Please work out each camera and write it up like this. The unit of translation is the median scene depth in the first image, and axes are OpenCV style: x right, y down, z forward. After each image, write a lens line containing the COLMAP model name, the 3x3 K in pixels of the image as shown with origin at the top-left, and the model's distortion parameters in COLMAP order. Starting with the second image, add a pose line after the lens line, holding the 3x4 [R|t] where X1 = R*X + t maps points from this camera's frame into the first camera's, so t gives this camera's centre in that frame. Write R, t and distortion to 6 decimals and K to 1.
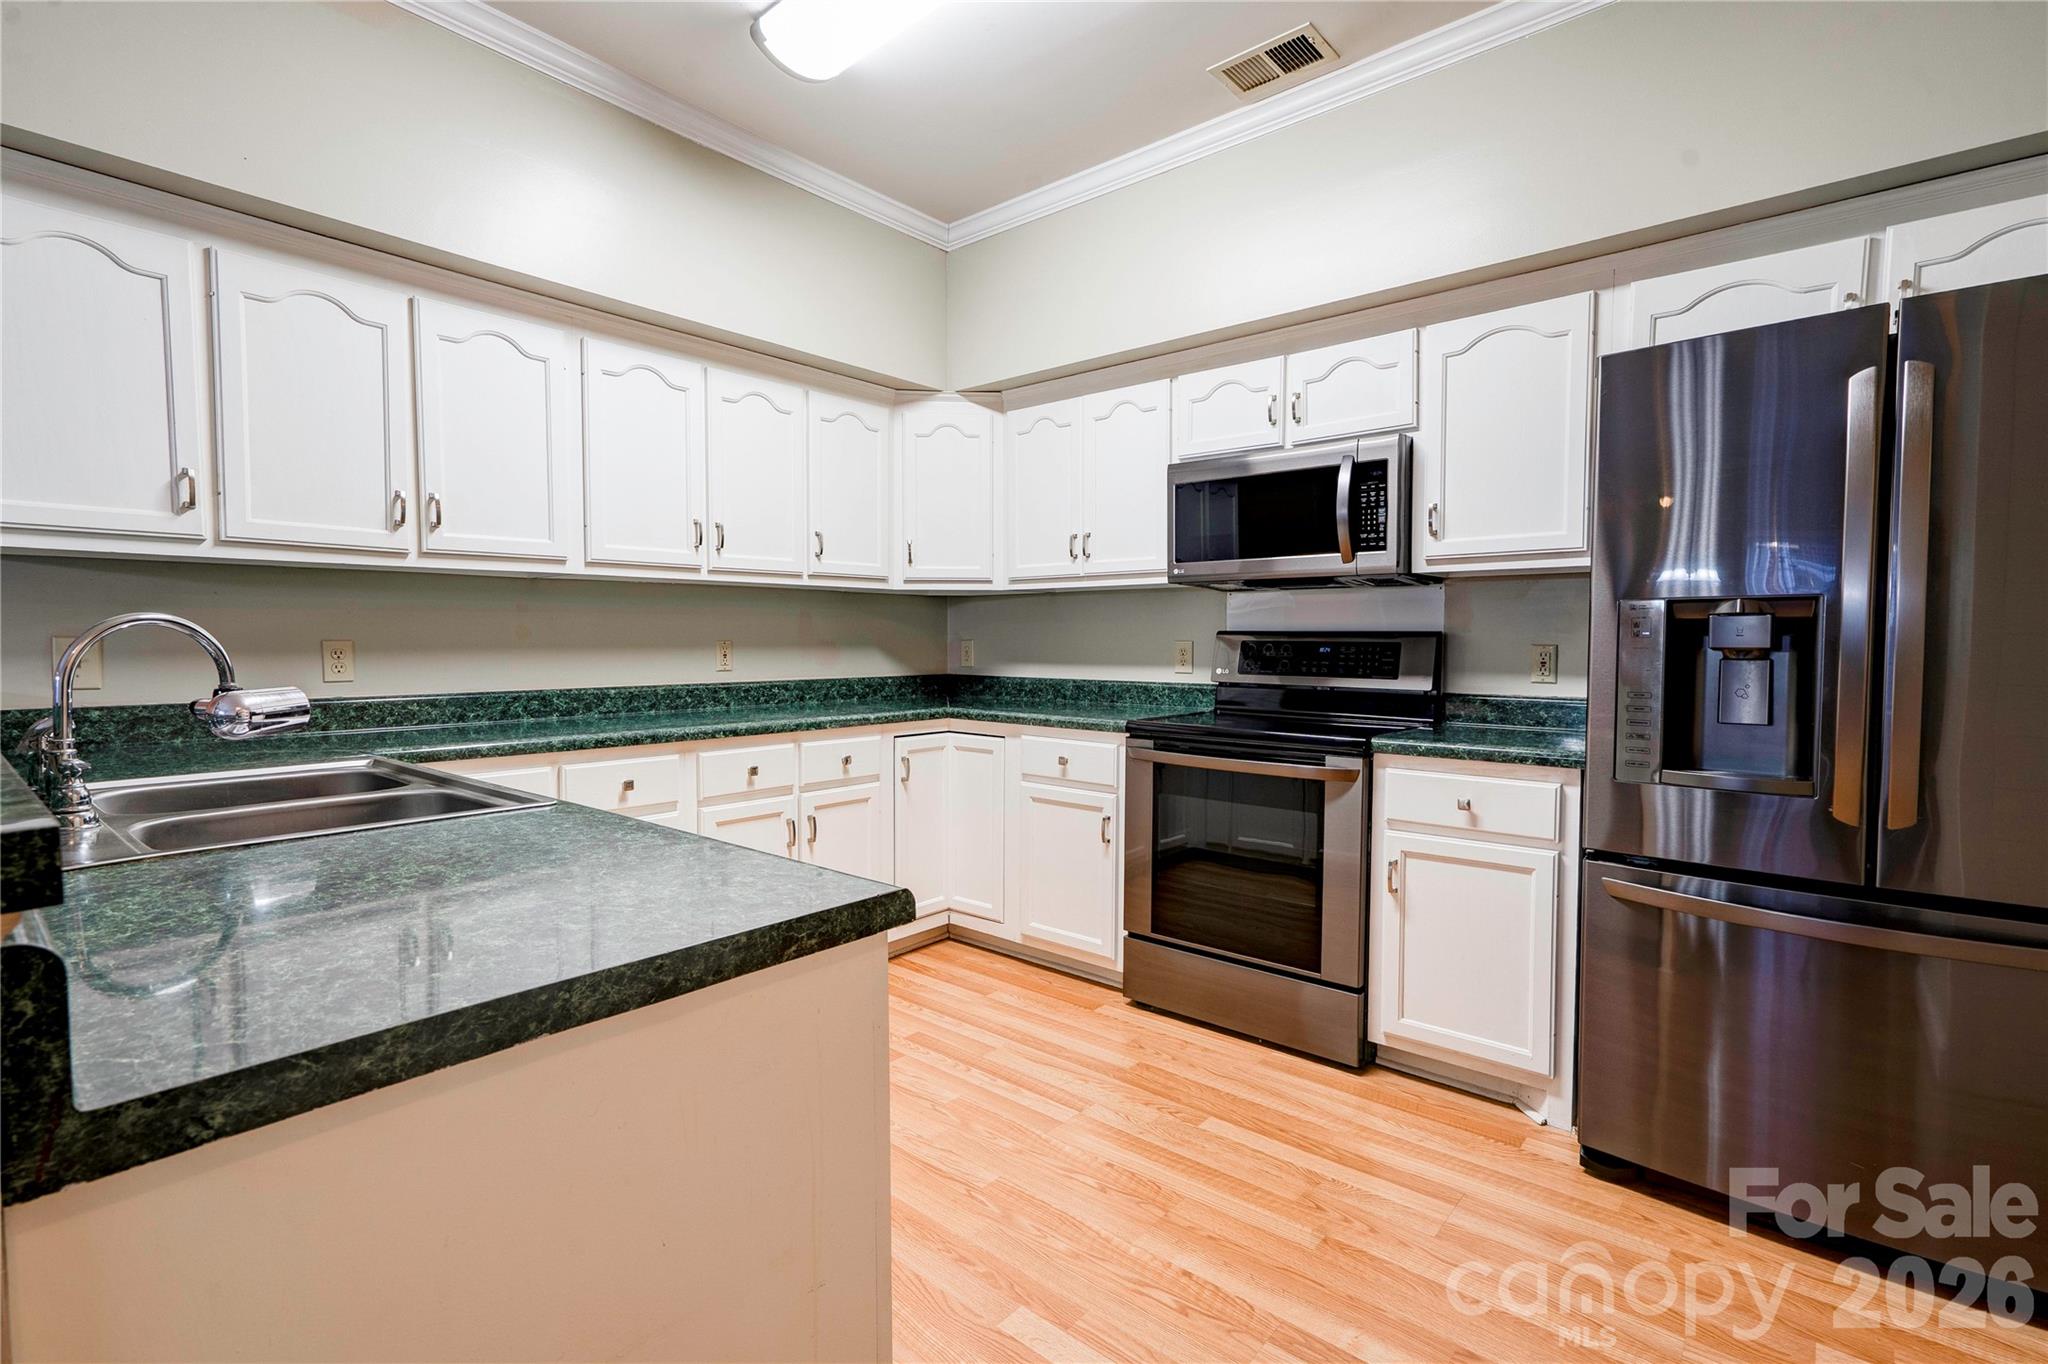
lens RADIAL K [[946.9, 0, 993.9], [0, 946.9, 677.1], [0, 0, 1]] dist [-0.001600, 0.016345]
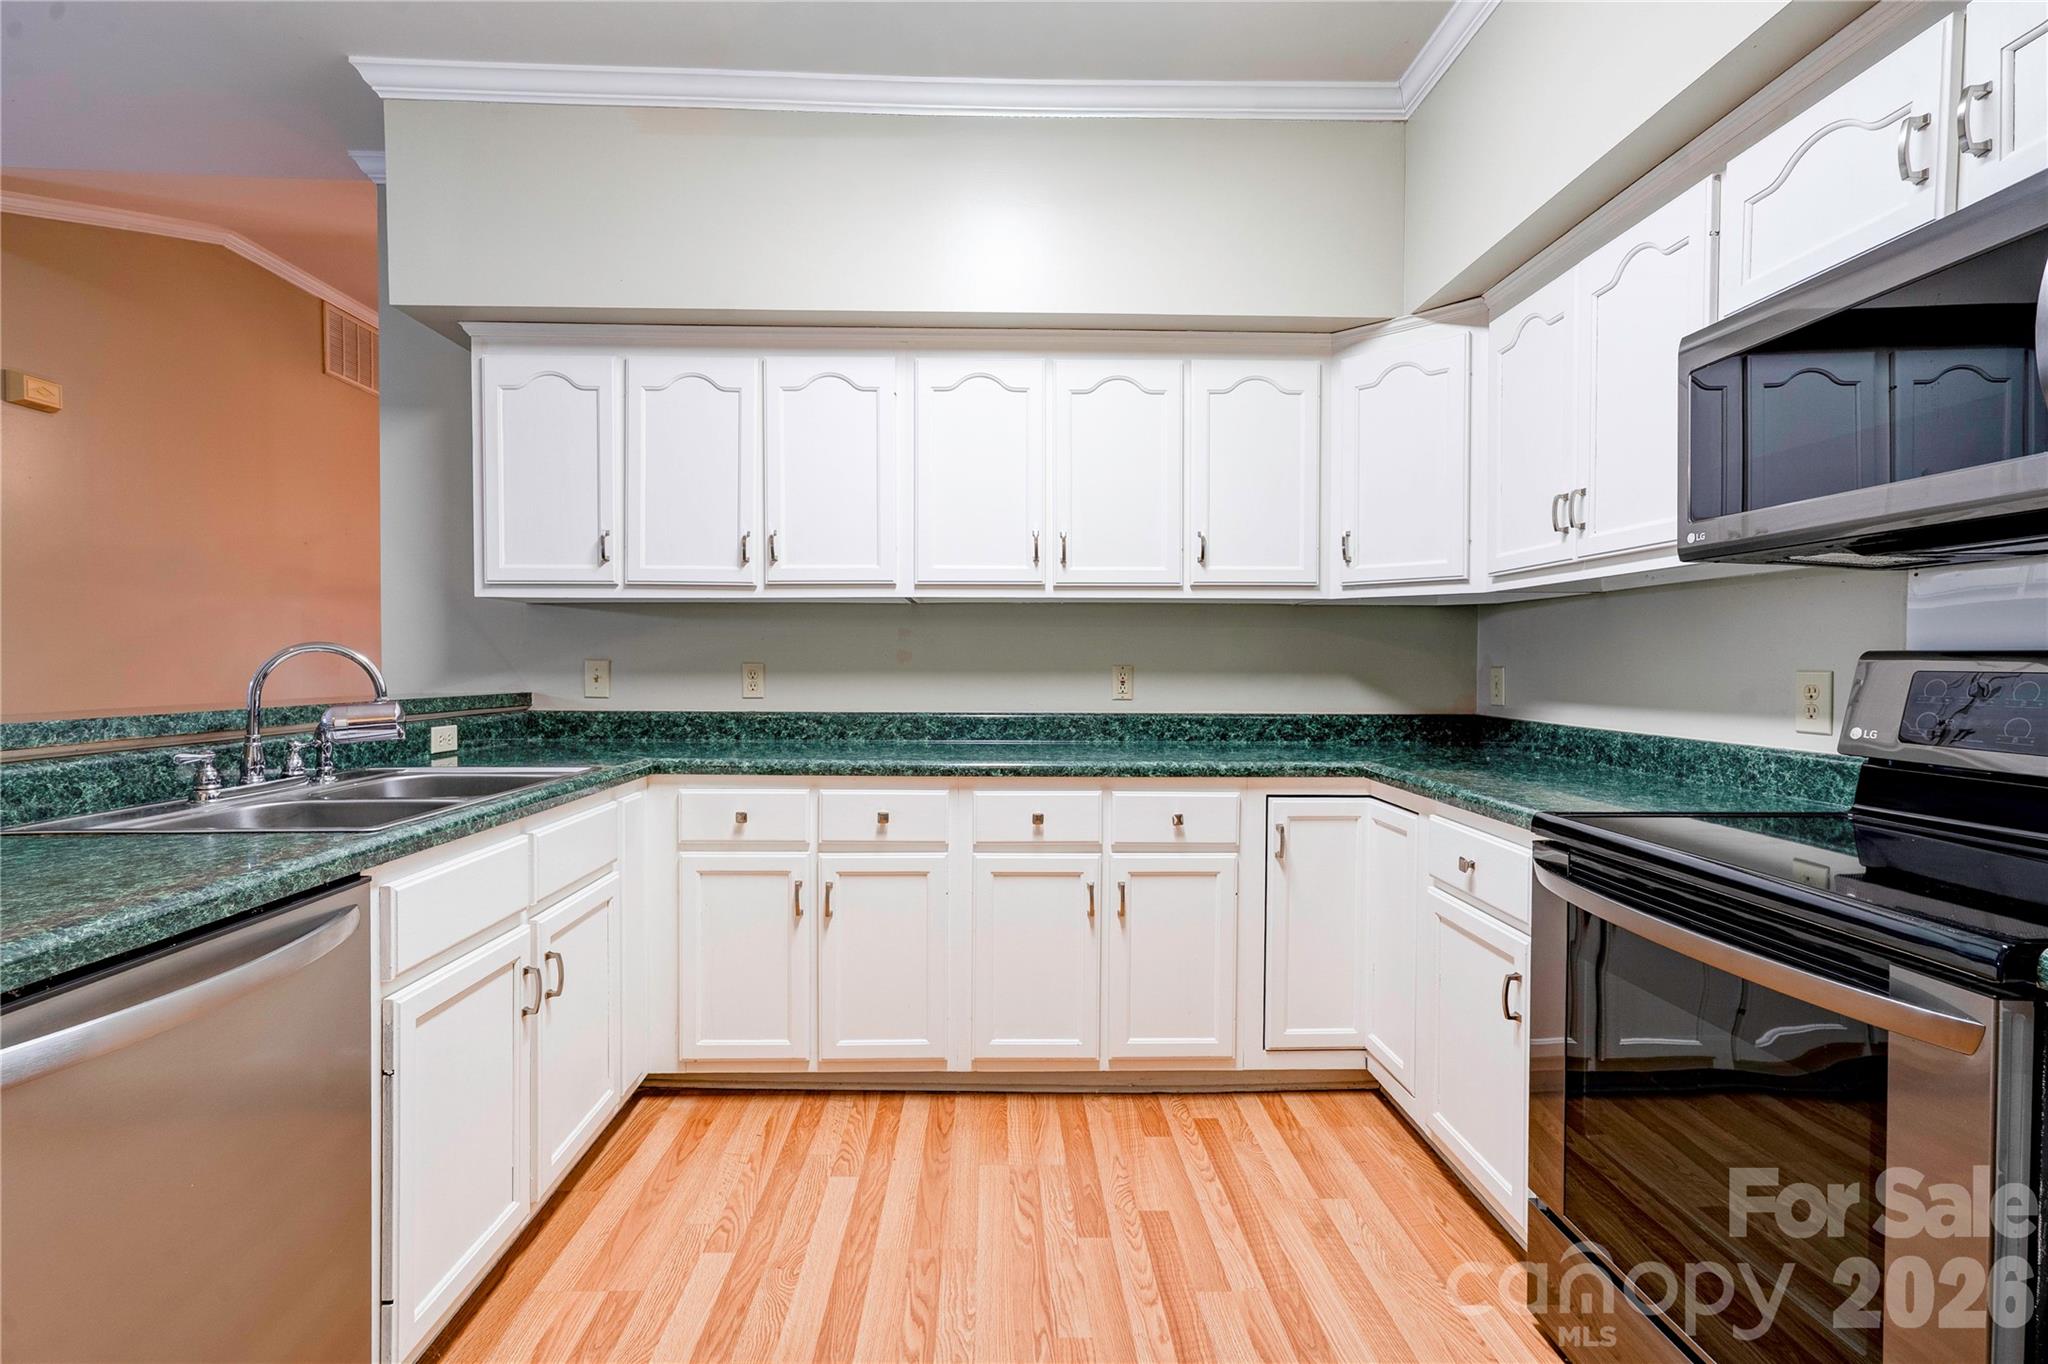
lens RADIAL K [[946.9, 0, 993.9], [0, 946.9, 677.1], [0, 0, 1]] dist [-0.001600, 0.016345]
pose [[0.678721, 0.014221, -0.734258, 0.297345], [-0.034298, 0.999335, -0.012350, -0.013741], [0.733595, 0.033566, 0.678758, 0.335197]]
